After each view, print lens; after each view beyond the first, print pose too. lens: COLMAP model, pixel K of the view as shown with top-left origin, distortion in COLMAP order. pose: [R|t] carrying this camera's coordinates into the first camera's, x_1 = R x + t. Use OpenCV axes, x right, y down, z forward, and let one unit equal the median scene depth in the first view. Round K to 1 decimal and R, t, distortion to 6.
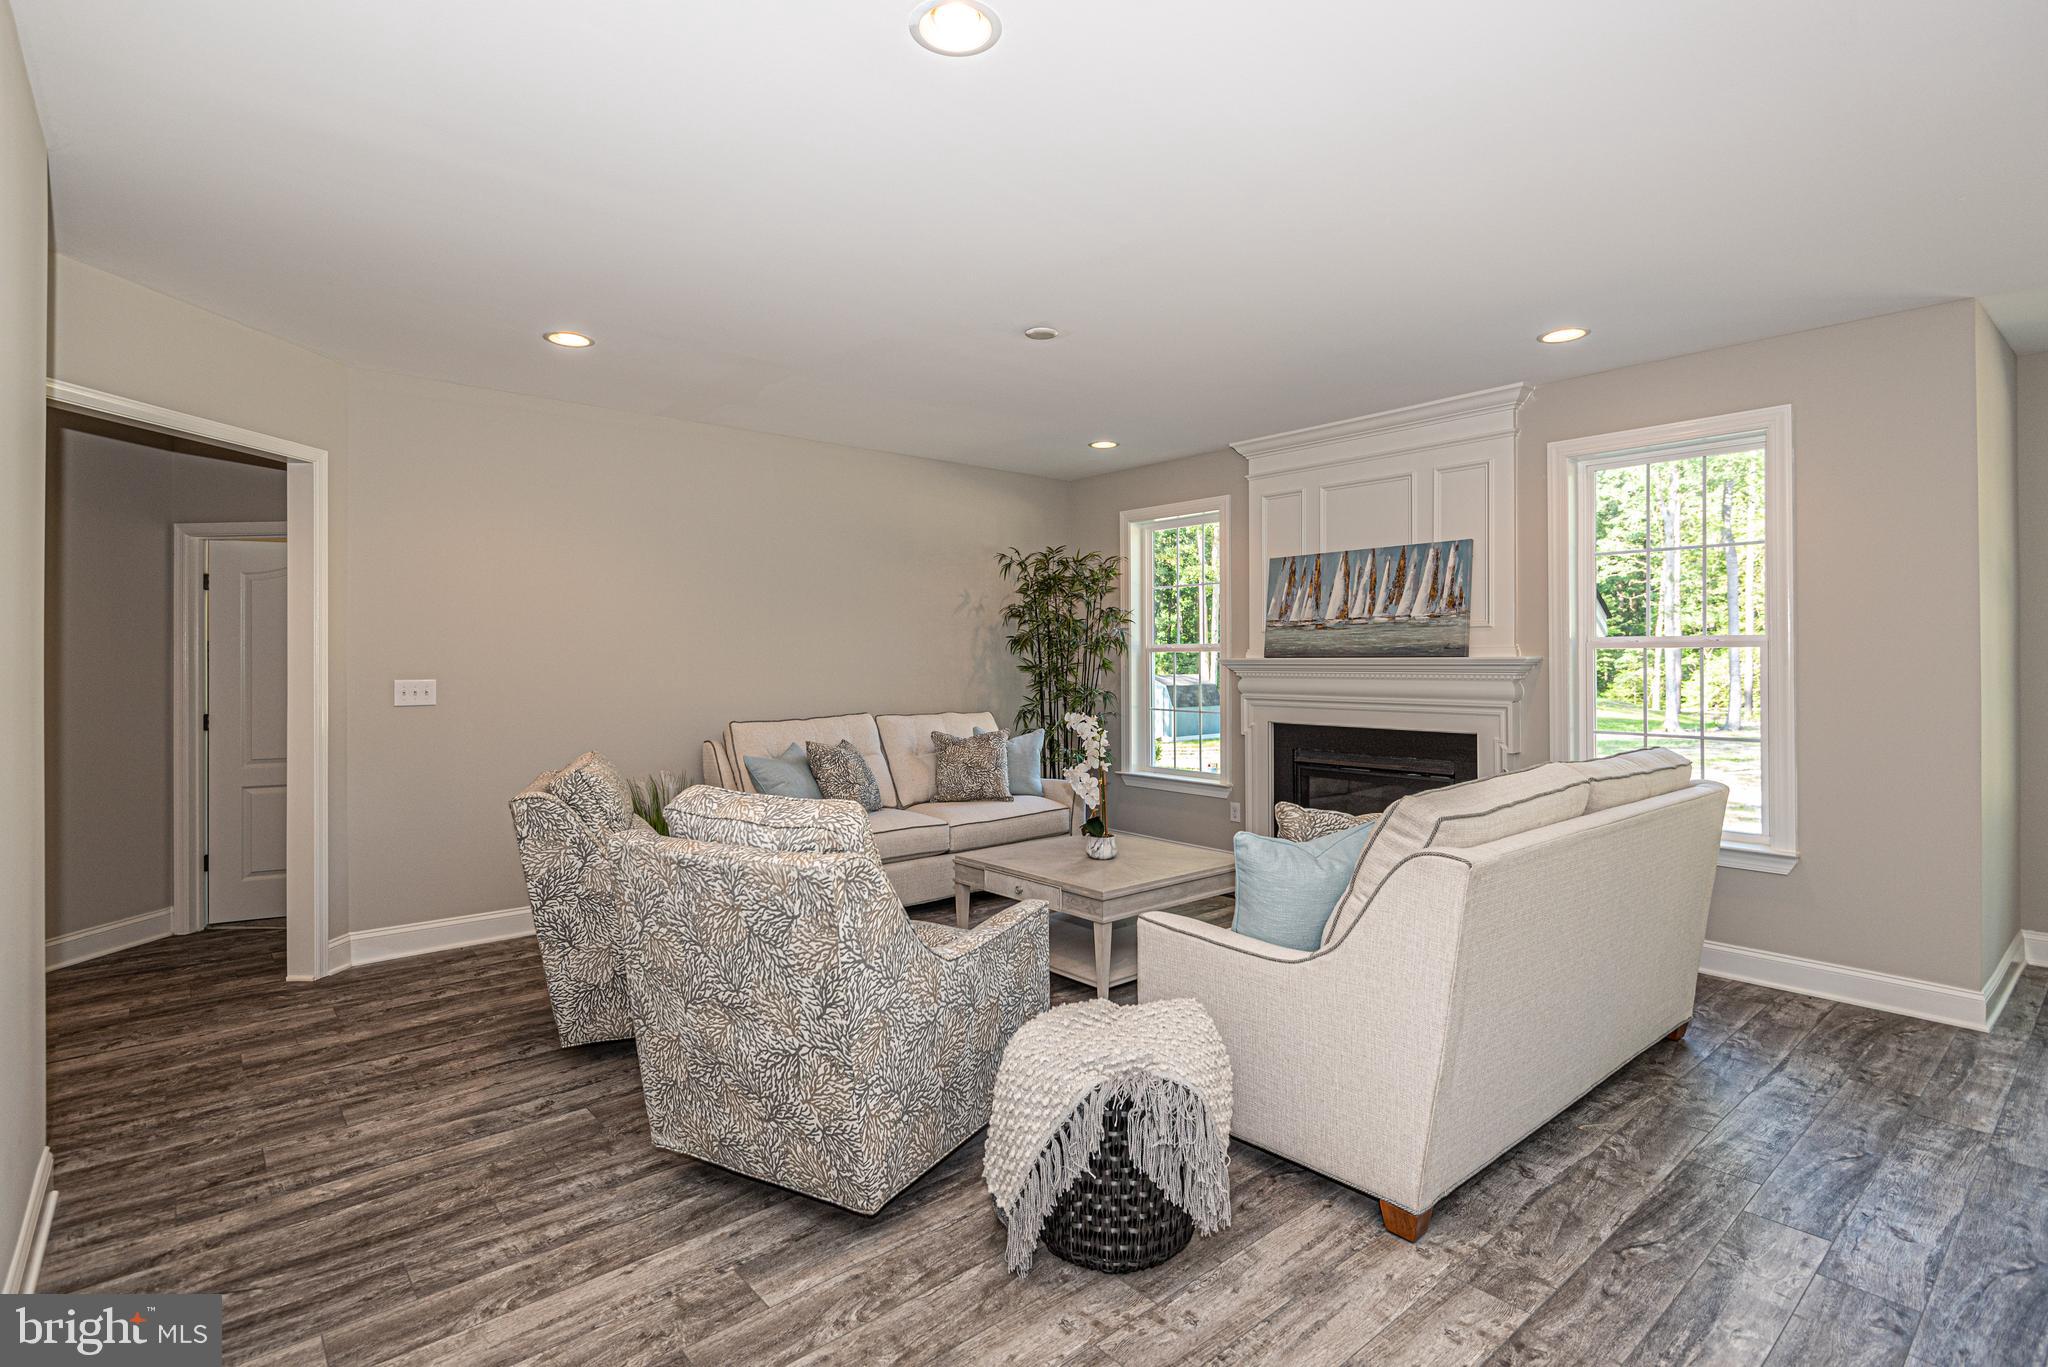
lens RADIAL K [[974.5, 0, 1015.6], [0, 974.5, 657.8], [0, 0, 1]] dist [0.020090, -0.000025]
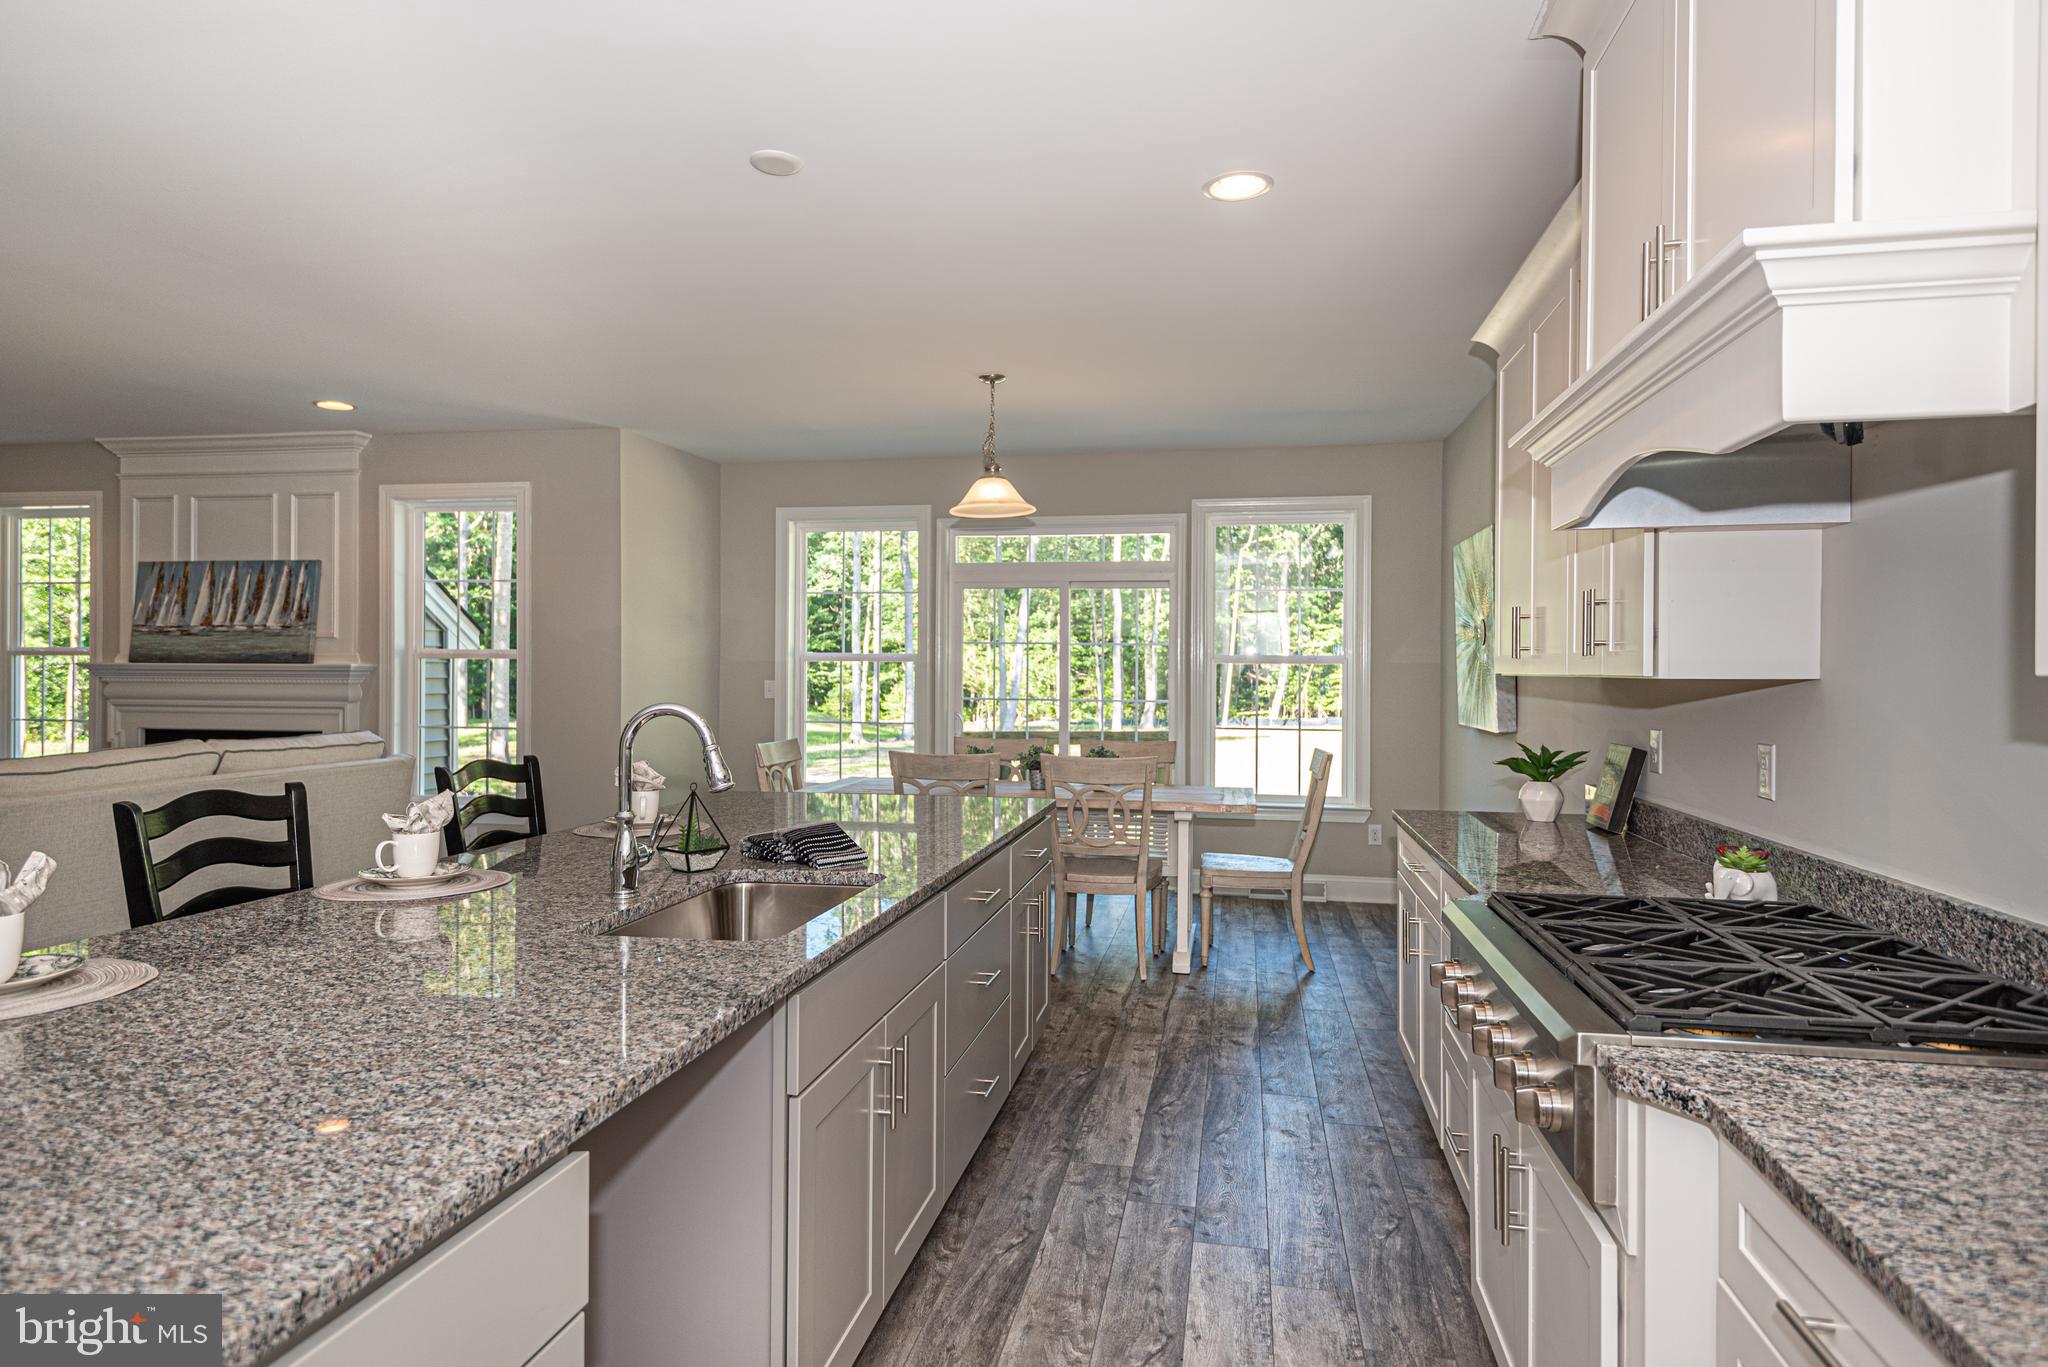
lens RADIAL K [[1162.7, 0, 1036.5], [0, 1162.7, 671.8], [0, 0, 1]] dist [0.006761, 0.000119]
pose [[0.767572, 0.008869, 0.640901, 0.207725], [-0.009528, 0.999952, -0.002426, 0.003410], [-0.640892, -0.004245, 0.767619, -0.498227]]
